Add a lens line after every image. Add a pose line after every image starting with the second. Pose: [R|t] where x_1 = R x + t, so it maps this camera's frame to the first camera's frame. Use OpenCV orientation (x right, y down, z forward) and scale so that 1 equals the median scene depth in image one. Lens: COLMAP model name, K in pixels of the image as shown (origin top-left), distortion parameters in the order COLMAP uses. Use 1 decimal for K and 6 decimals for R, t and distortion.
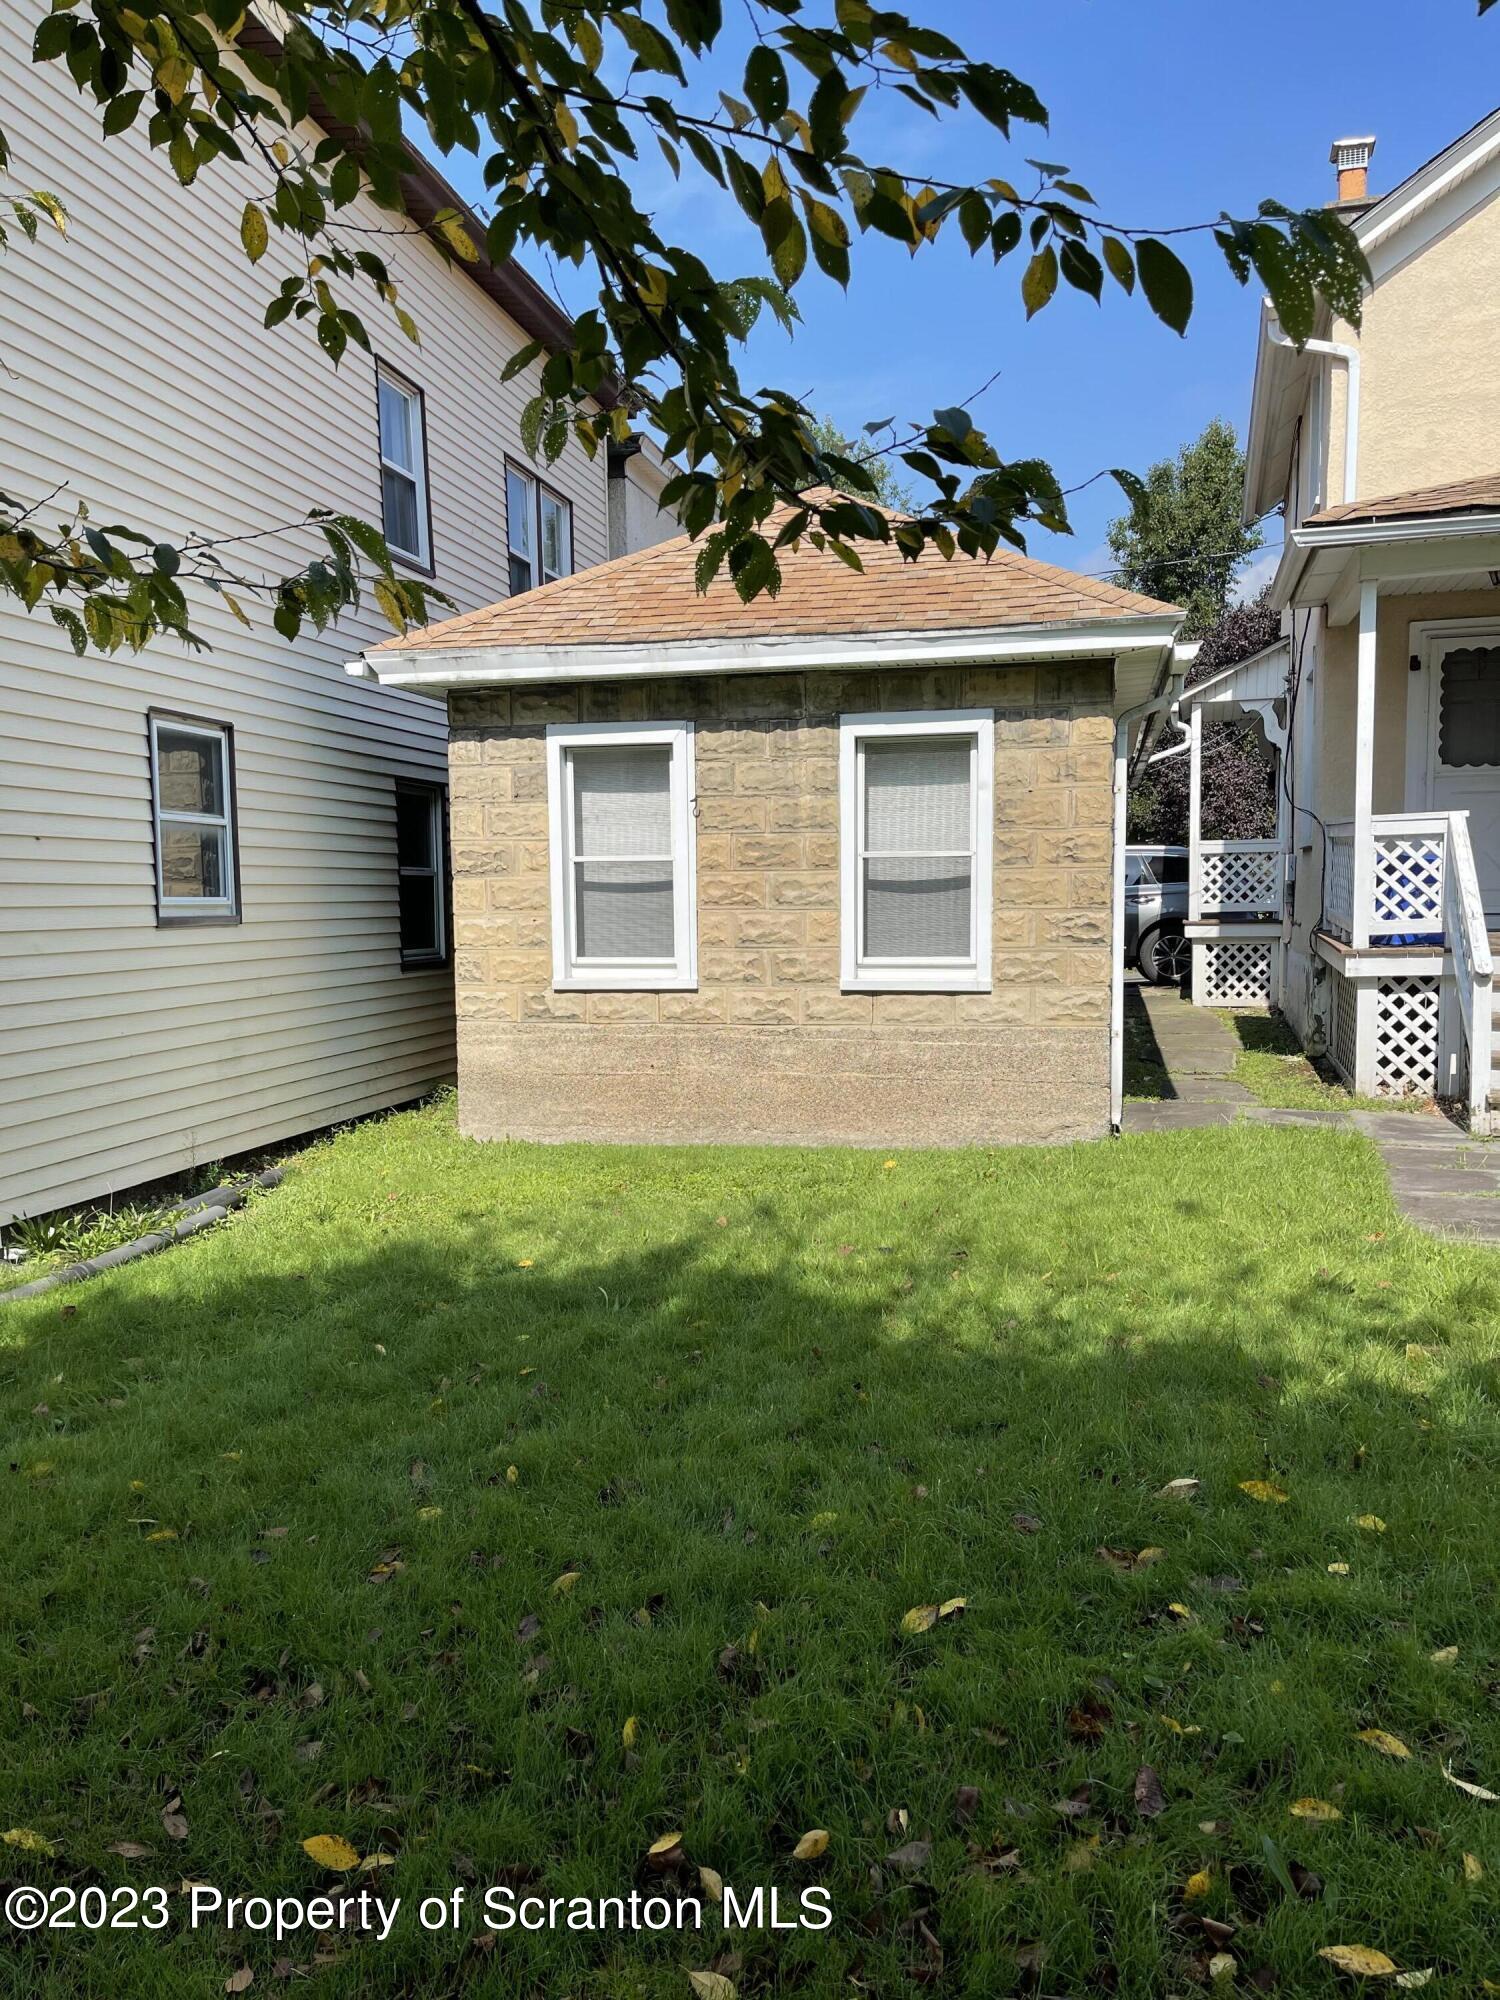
lens RADIAL K [[1512.2, 0, 743.5], [0, 1512.2, 1015.4], [0, 0, 1]] dist [0.061191, -0.047224]
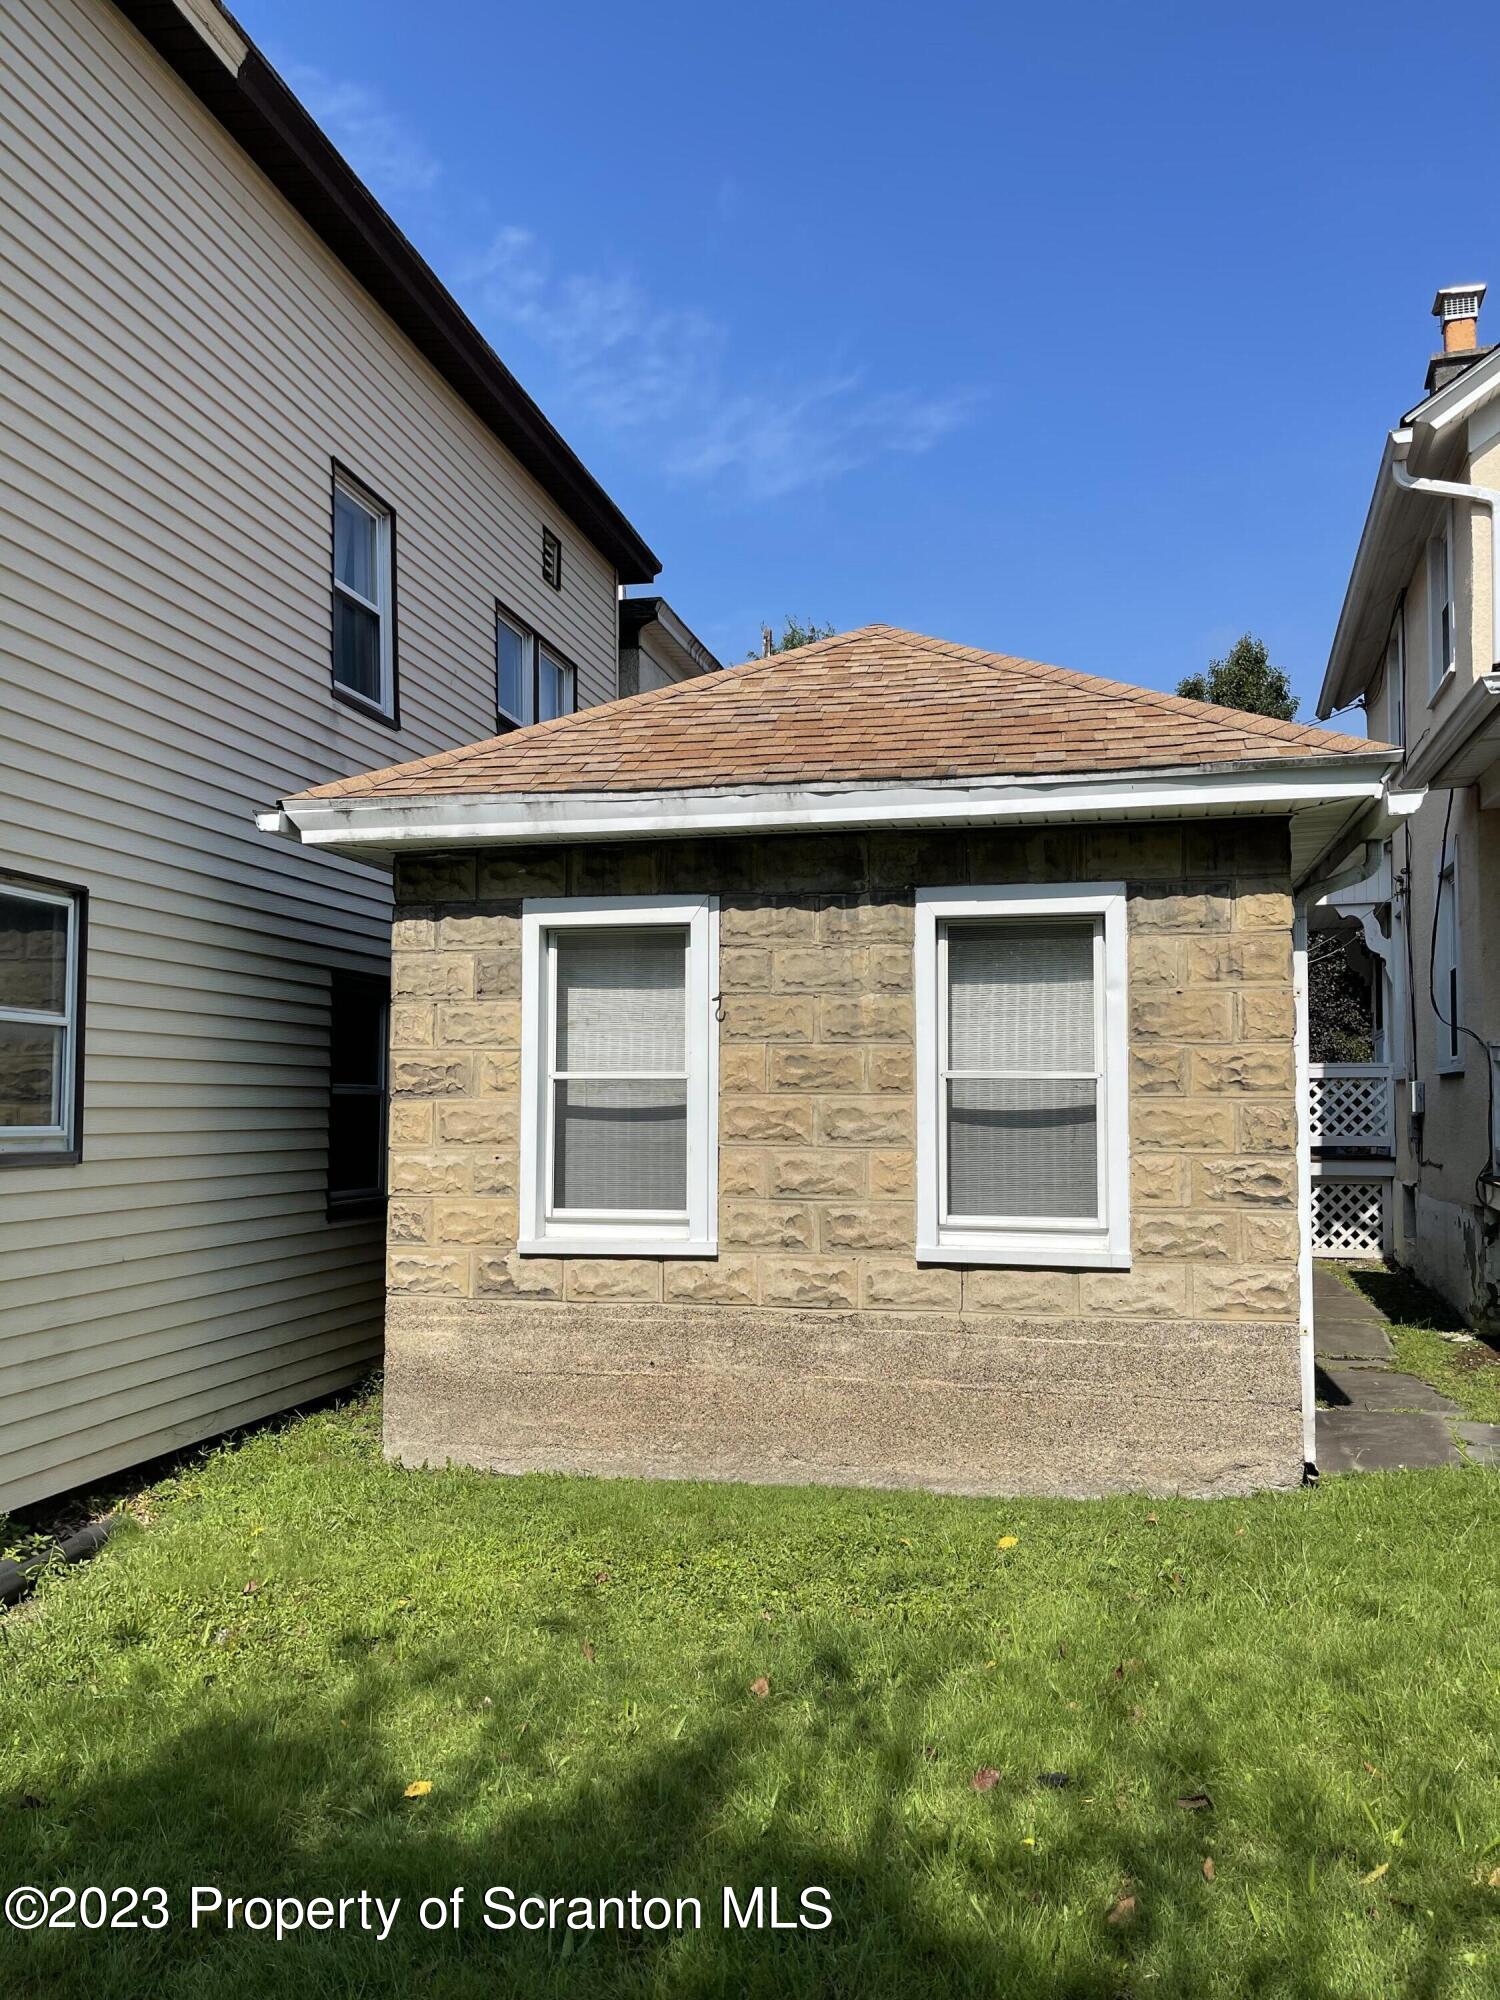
lens RADIAL K [[1512.2, 0, 767.3], [0, 1512.2, 997.4], [0, 0, 1]] dist [0.061191, -0.047224]
pose [[0.999864, 0.012606, 0.010592, -0.016071], [-0.010835, 0.988140, -0.153171, -0.029724], [-0.012397, 0.153035, 0.988143, 0.267734]]
